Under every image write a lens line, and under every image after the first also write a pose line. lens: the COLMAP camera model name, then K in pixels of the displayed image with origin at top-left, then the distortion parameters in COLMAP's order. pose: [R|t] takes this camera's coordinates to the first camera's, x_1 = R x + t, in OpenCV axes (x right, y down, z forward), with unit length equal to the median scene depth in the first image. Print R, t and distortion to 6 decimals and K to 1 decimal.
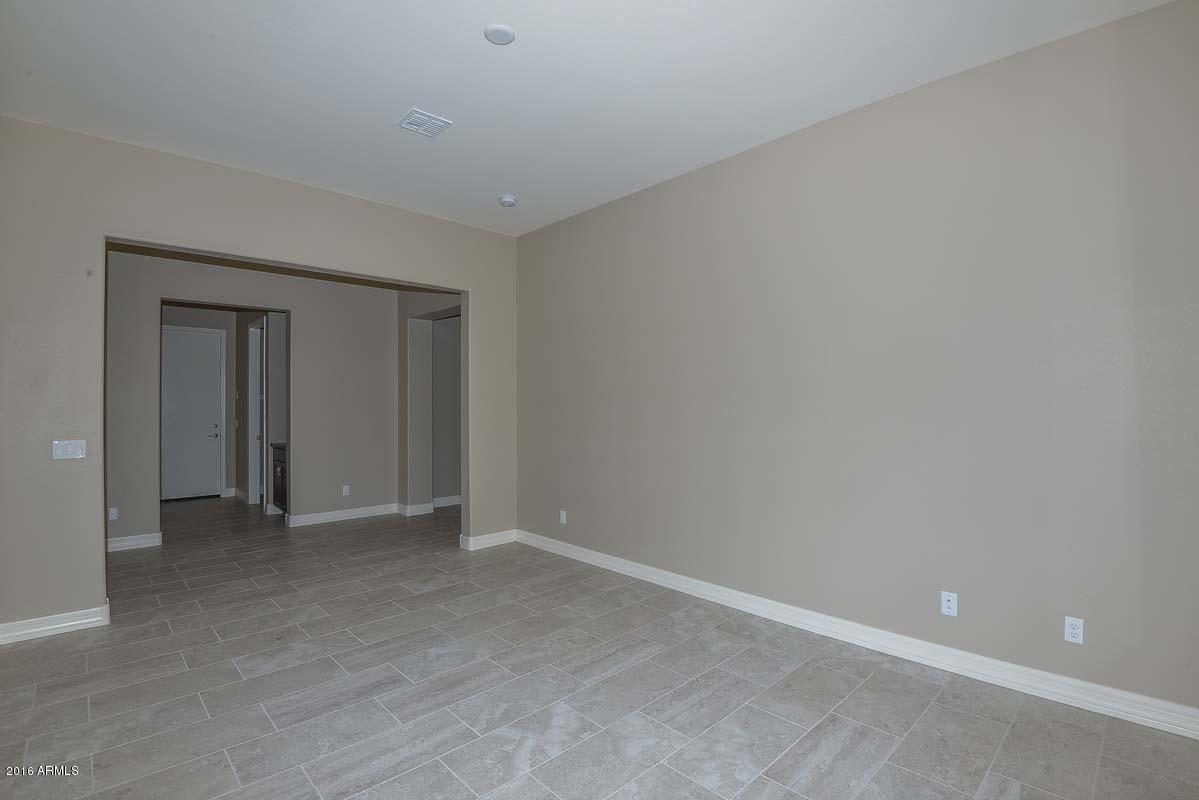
lens RADIAL K [[552.0, 0, 596.3], [0, 552.0, 399.9], [0, 0, 1]] dist [-0.001697, -0.025889]
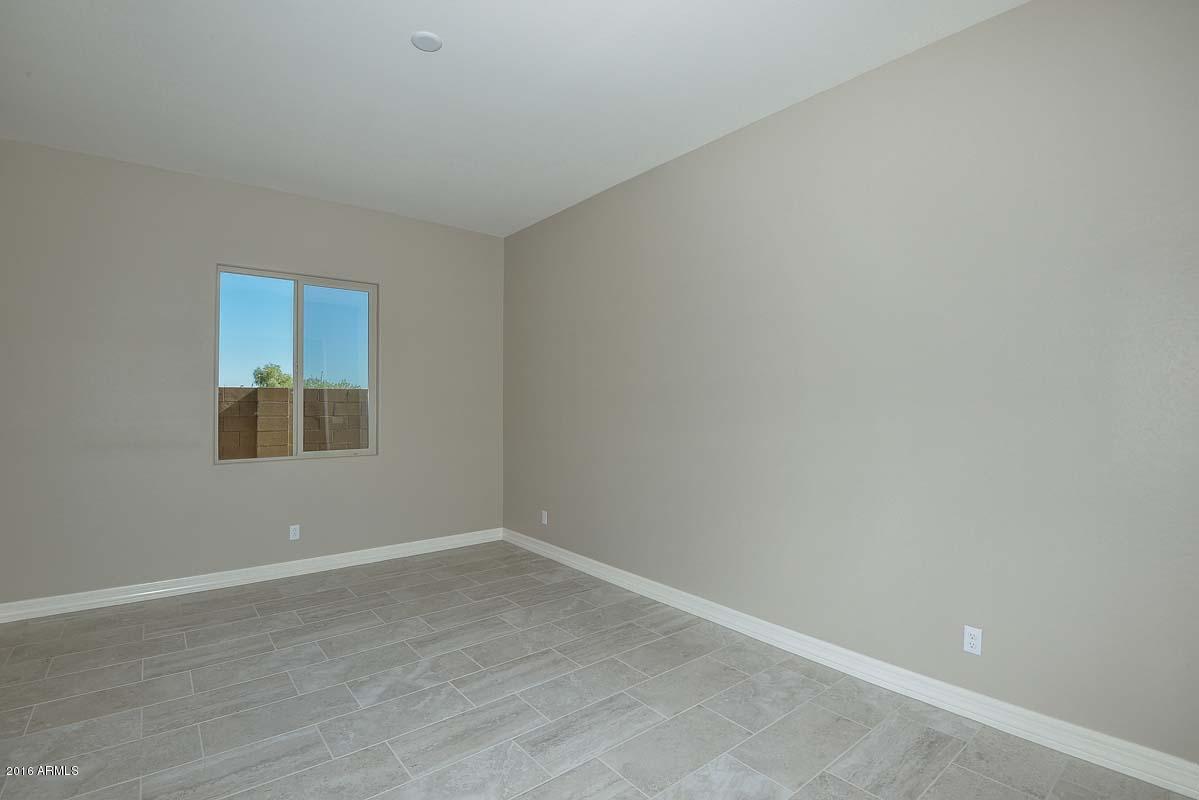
lens RADIAL K [[552.0, 0, 596.3], [0, 552.0, 399.9], [0, 0, 1]] dist [-0.001697, -0.025889]
pose [[-0.996410, 0.004351, 0.084544, -0.591210], [0.003547, 0.999947, -0.009659, 0.010670], [-0.084581, -0.009325, -0.996373, 2.023821]]
